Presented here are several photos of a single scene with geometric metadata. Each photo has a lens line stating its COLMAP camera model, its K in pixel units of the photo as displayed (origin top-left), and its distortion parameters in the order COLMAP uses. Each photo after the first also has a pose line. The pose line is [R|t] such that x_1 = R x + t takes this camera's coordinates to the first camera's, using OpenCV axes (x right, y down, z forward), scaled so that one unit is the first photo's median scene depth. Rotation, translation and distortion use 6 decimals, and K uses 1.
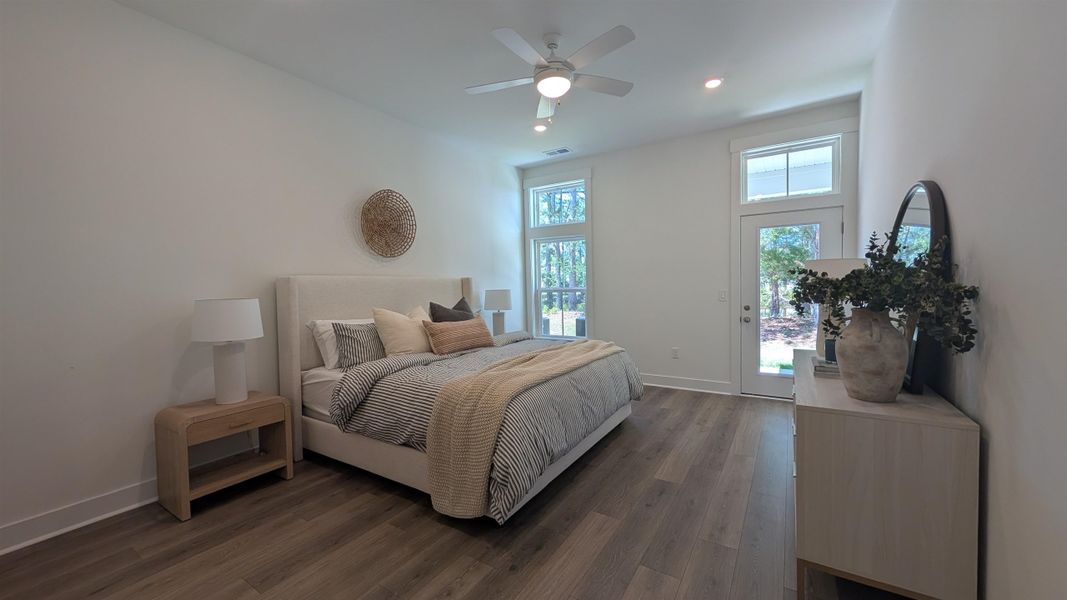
lens RADIAL K [[400.8, 0, 533.5], [0, 400.8, 300.0], [0, 0, 1]] dist [-0.000485, 0.000120]
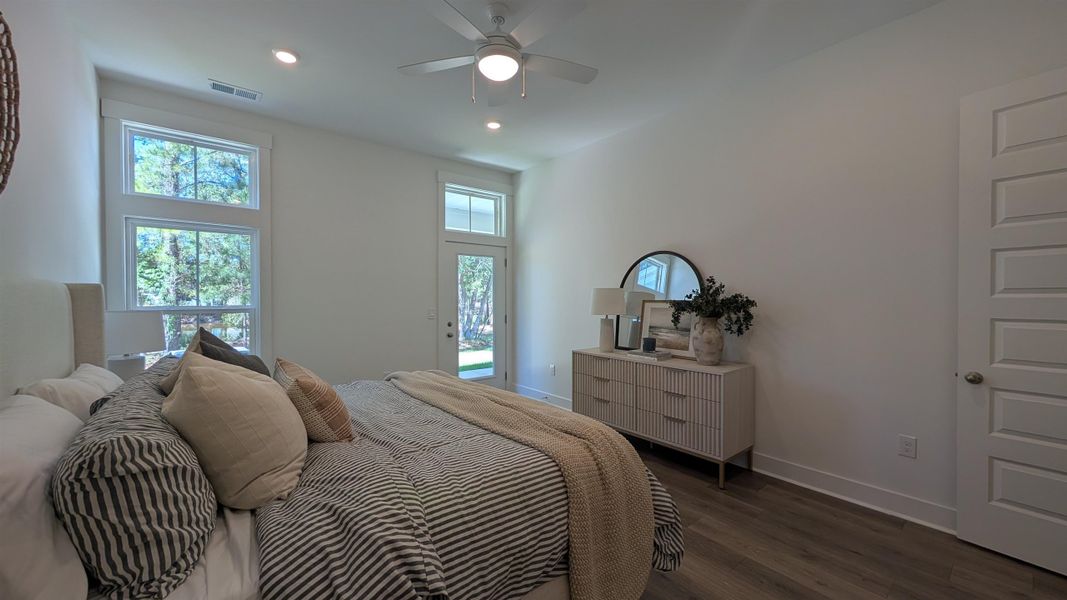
lens RADIAL K [[400.8, 0, 533.5], [0, 400.8, 300.0], [0, 0, 1]] dist [-0.000485, 0.000120]
pose [[0.327998, 0.015847, 0.944545, -0.443952], [0.024061, 0.999395, -0.025122, -0.014247], [-0.944372, 0.030966, 0.327419, 0.418632]]
